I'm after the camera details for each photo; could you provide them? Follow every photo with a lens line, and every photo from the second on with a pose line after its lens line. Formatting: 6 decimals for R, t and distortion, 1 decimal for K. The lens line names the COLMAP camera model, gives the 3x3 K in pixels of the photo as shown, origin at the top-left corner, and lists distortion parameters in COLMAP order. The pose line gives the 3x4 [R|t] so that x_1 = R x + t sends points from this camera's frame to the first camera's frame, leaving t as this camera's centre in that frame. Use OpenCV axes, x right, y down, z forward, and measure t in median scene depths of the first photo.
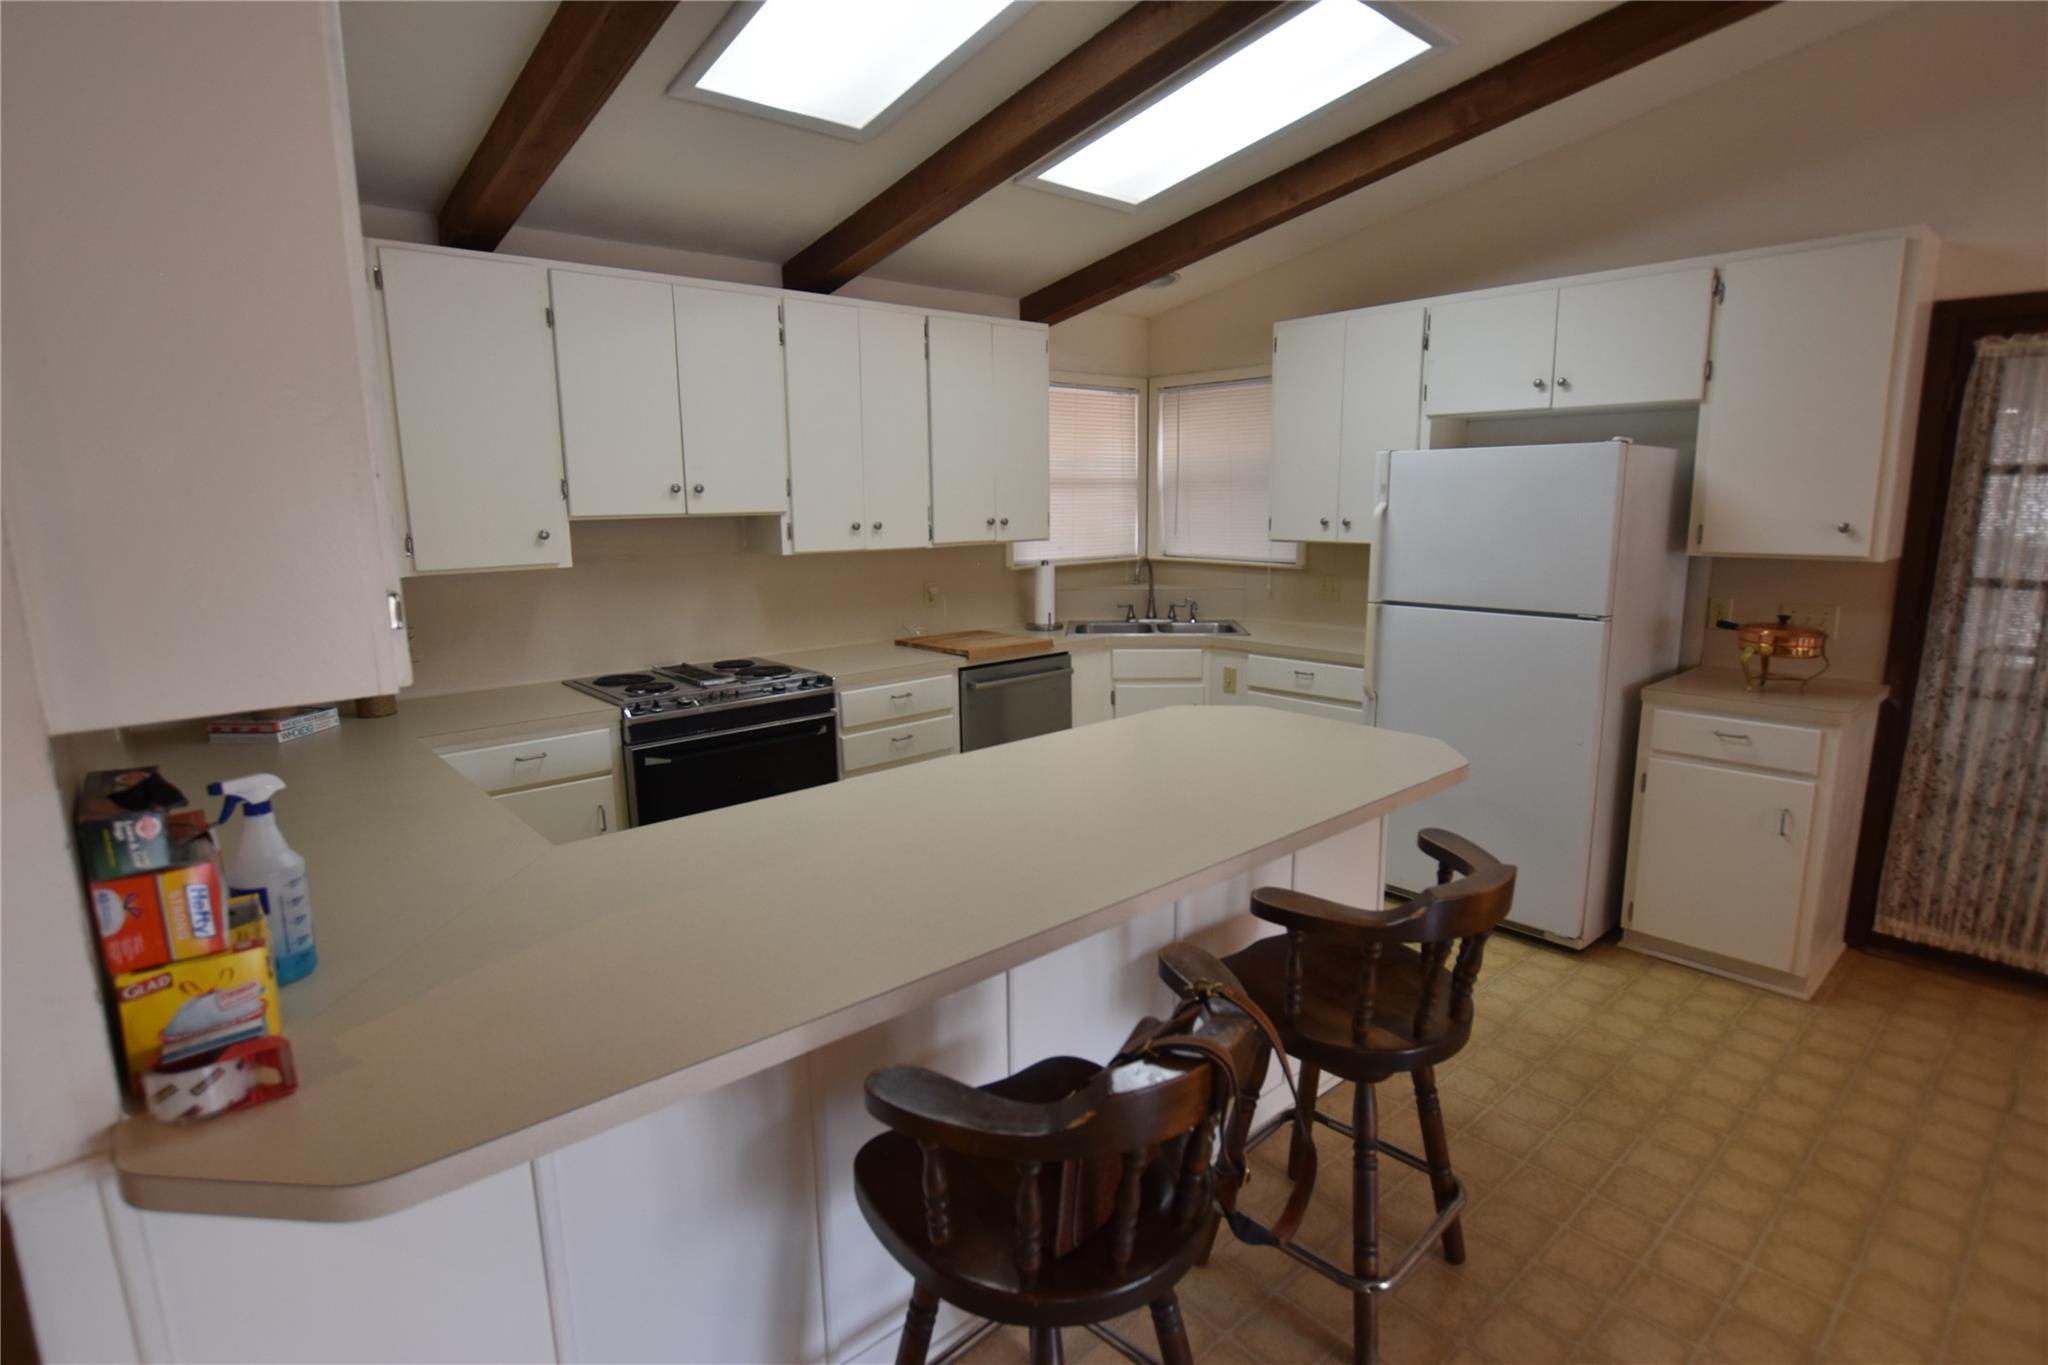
lens RADIAL K [[1021.4, 0, 1031.5], [0, 1021.4, 689.7], [0, 0, 1]] dist [-0.035636, 0.005328]
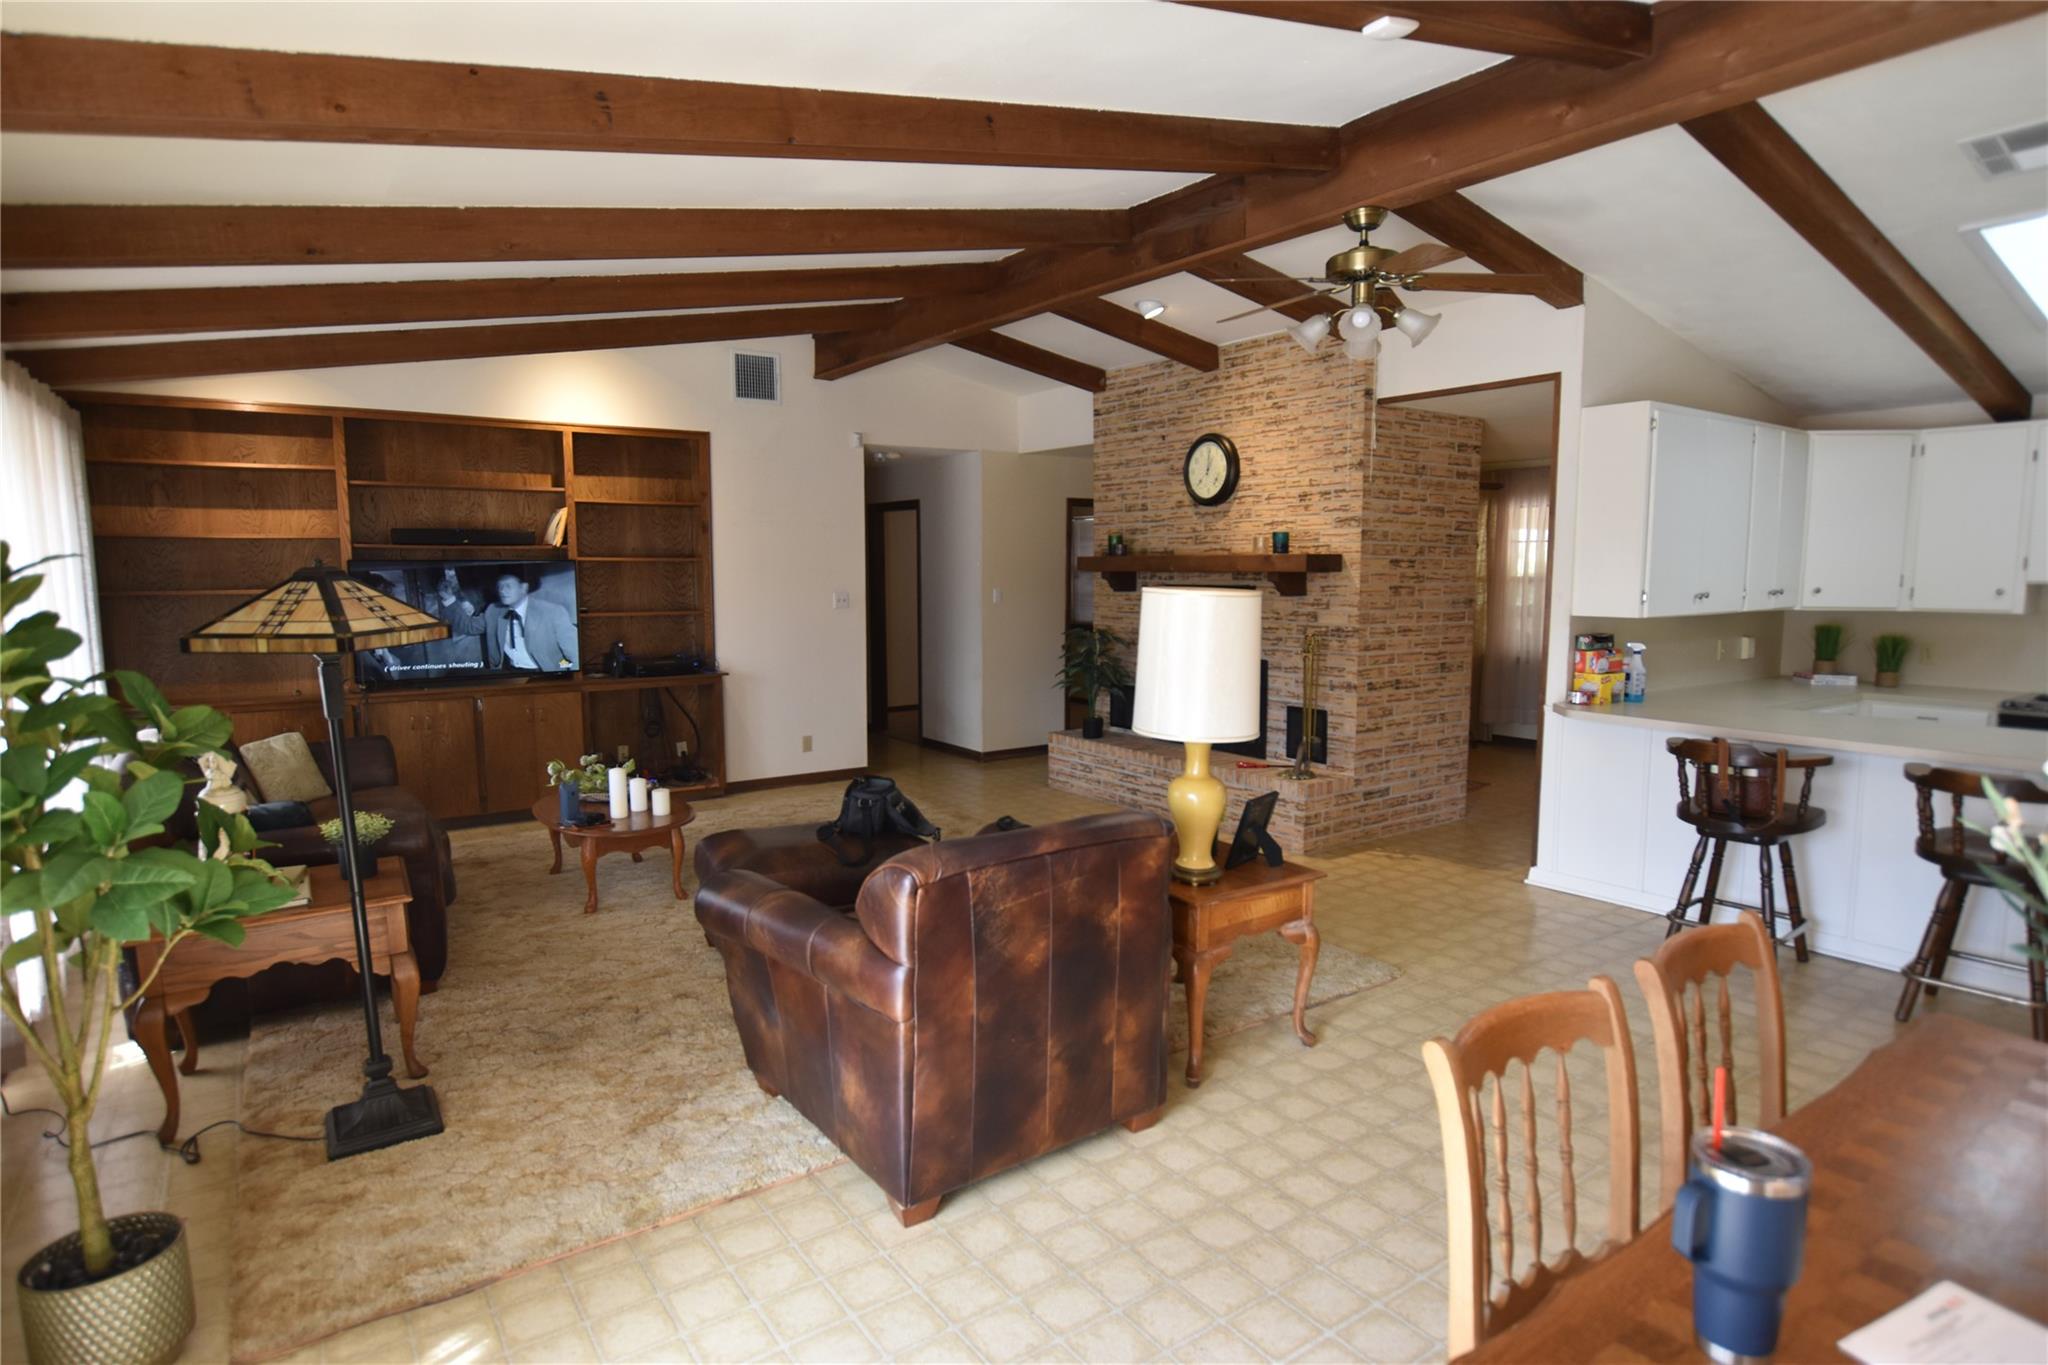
lens RADIAL K [[1110.4, 0, 1026.1], [0, 1110.4, 685.1], [0, 0, 1]] dist [-0.024900, 0.006854]
pose [[-0.105314, 0.115937, -0.987658, 1.183504], [-0.187105, 0.973132, 0.134183, 0.039164], [0.976678, 0.198927, -0.080792, -0.279303]]
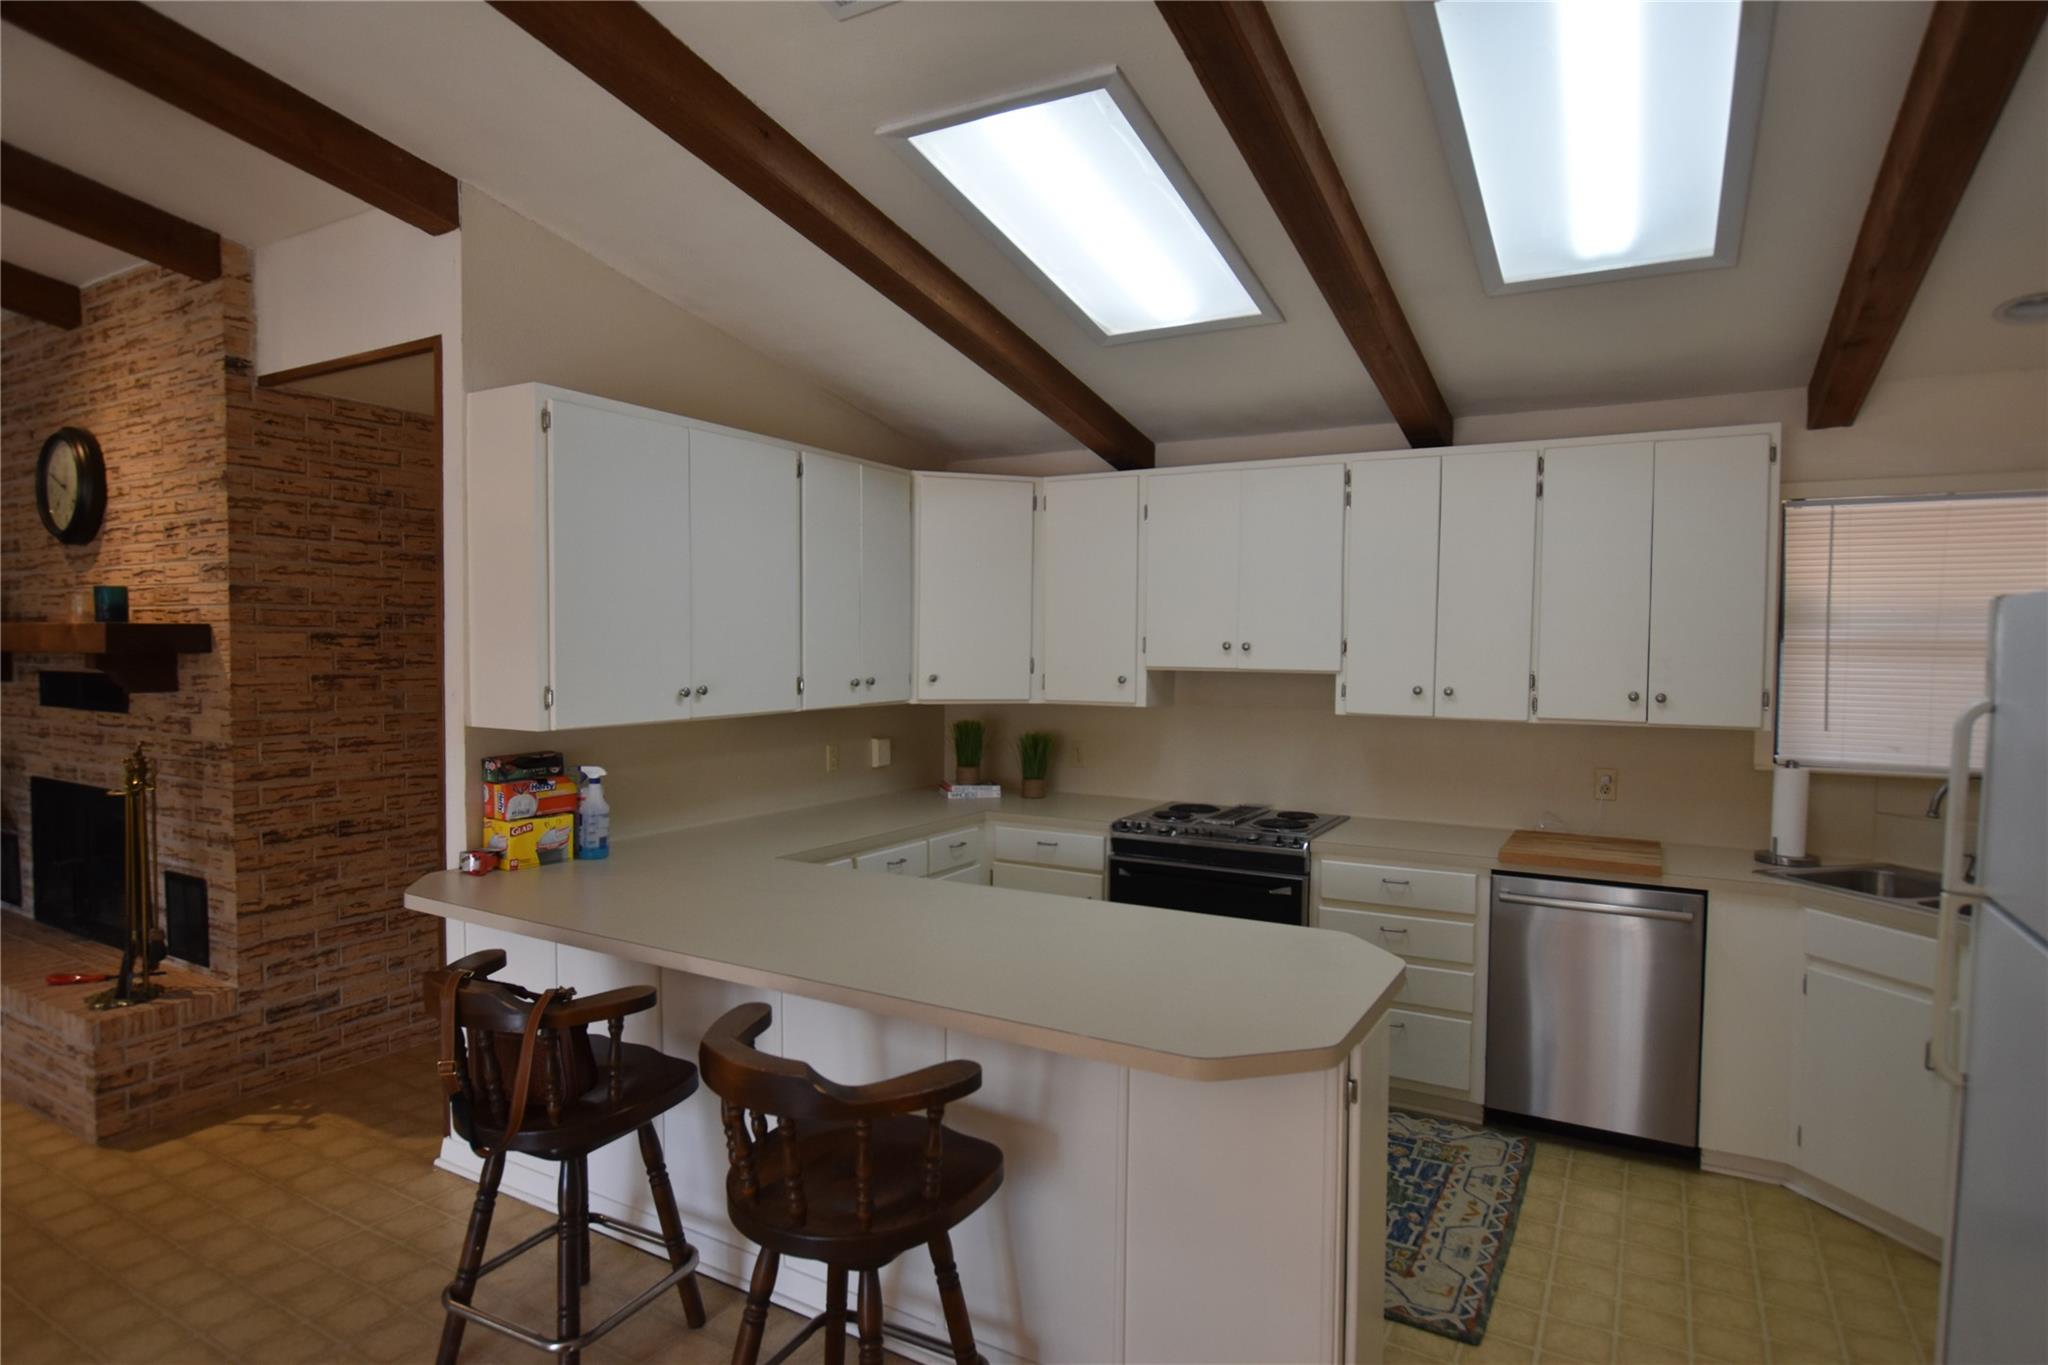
lens RADIAL K [[1110.4, 0, 1028.1], [0, 1110.4, 685.0], [0, 0, 1]] dist [-0.024900, 0.006854]
pose [[0.321214, 0.049693, -0.945702, 0.680281], [-0.191047, 0.981491, -0.013317, -0.089129], [0.927536, 0.184951, 0.324762, 0.371105]]
